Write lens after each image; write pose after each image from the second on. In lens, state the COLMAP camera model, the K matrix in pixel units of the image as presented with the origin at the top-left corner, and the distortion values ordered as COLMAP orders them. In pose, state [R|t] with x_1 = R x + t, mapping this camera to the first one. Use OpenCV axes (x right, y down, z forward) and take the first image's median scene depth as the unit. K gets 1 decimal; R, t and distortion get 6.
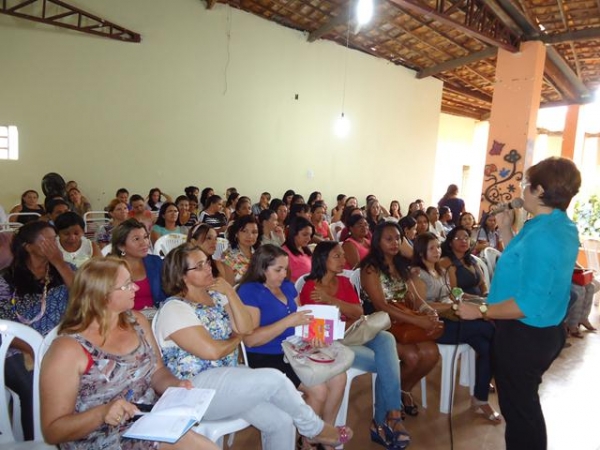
lens RADIAL K [[431.4, 0, 301.6], [0, 431.4, 221.0], [0, 0, 1]] dist [-0.005507, 0.001674]
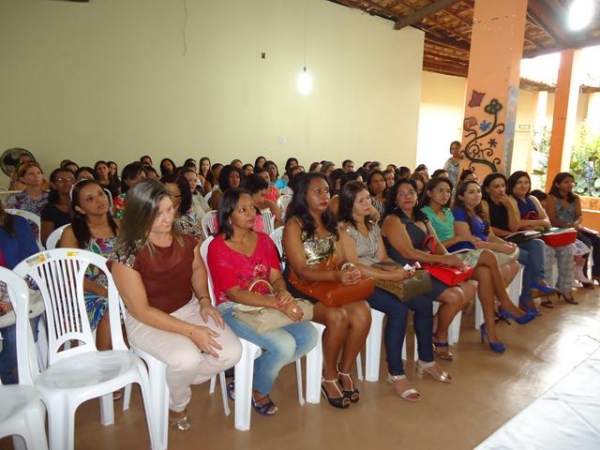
lens RADIAL K [[431.4, 0, 296.8], [0, 431.4, 222.3], [0, 0, 1]] dist [-0.005507, 0.001674]
pose [[0.998791, -0.030155, -0.038818, 0.097879], [0.032048, 0.998279, 0.049114, 0.029364], [0.037270, -0.050298, 0.998039, 0.071881]]
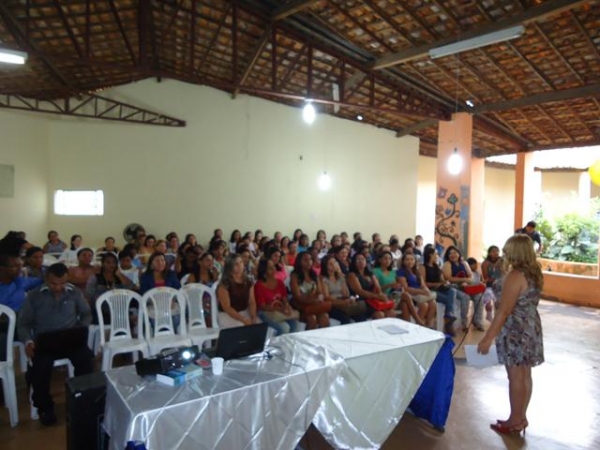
lens RADIAL K [[431.4, 0, 304.6], [0, 431.4, 225.6], [0, 0, 1]] dist [-0.005507, 0.001674]
pose [[0.989210, -0.032151, -0.142934, 0.206801], [0.021112, 0.996723, -0.078093, 0.020455], [0.144976, 0.074232, 0.986647, -0.310795]]
